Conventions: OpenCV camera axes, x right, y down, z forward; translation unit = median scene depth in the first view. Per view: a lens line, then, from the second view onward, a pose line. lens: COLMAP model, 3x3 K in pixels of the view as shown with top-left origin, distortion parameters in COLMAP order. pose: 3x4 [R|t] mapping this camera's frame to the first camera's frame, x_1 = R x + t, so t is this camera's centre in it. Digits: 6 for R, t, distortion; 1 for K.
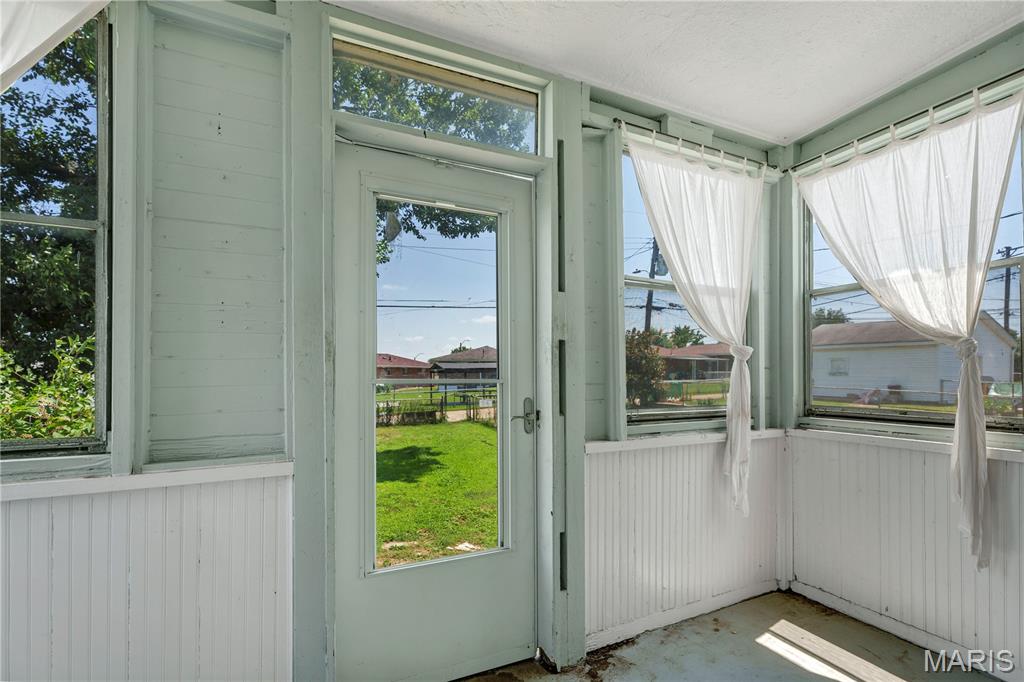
lens RADIAL K [[472.9, 0, 542.1], [0, 472.9, 366.5], [0, 0, 1]] dist [0.015316, 0.000179]
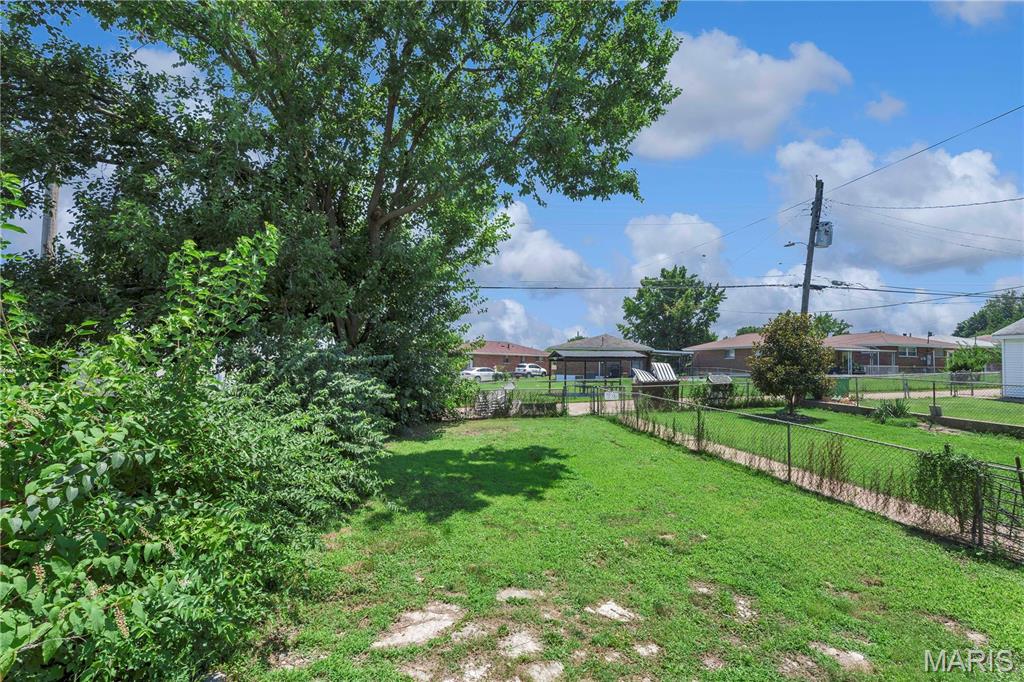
lens RADIAL K [[464.7, 0, 513.6], [0, 464.7, 361.4], [0, 0, 1]] dist [0.000631, 0.000005]
pose [[0.955385, 0.013227, -0.295068, -0.042369], [-0.010241, 0.999880, 0.011662, 0.005672], [0.295187, -0.008120, 0.955405, 0.130199]]
